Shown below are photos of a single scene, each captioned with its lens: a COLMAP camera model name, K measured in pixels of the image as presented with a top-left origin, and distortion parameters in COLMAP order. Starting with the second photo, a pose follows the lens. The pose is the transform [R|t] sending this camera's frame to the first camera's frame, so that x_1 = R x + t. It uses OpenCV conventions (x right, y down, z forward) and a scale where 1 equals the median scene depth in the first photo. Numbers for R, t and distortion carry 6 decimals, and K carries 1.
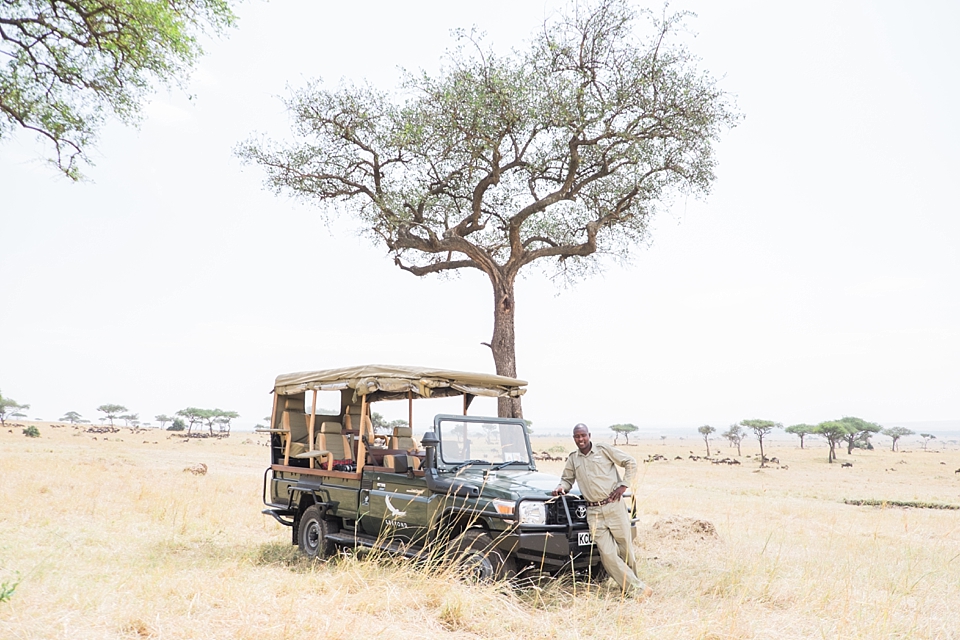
lens RADIAL K [[743.7, 0, 480.0], [0, 743.7, 320.0], [0, 0, 1]] dist [-0.045598, 0.058201]
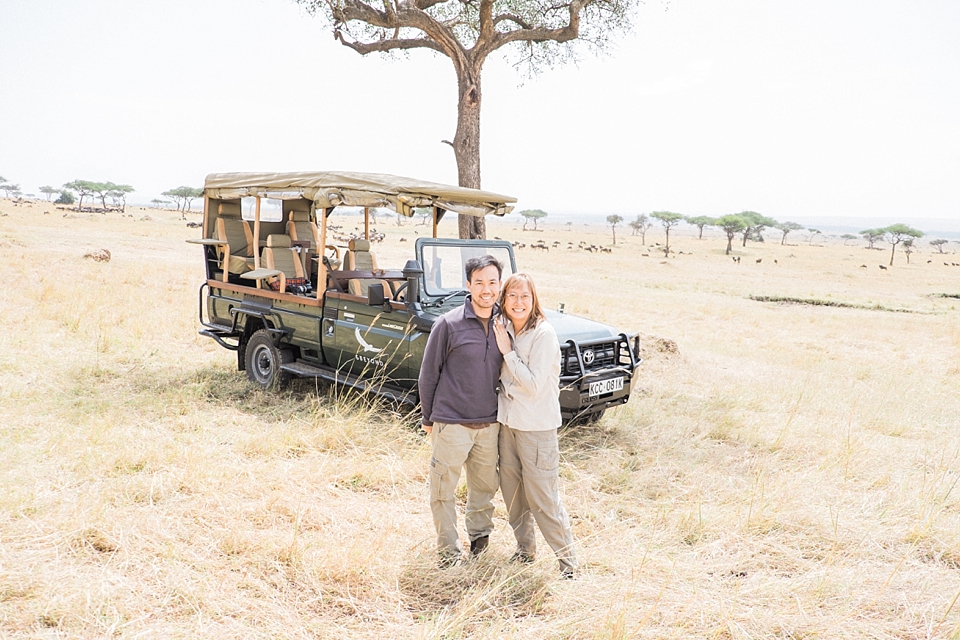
lens RADIAL K [[743.7, 0, 480.0], [0, 743.7, 320.0], [0, 0, 1]] dist [-0.045598, 0.058201]
pose [[0.992214, 0.010592, 0.124097, -0.059949], [-0.045823, 0.957537, 0.284646, -0.017864], [-0.115813, -0.288116, 0.950566, 0.104706]]
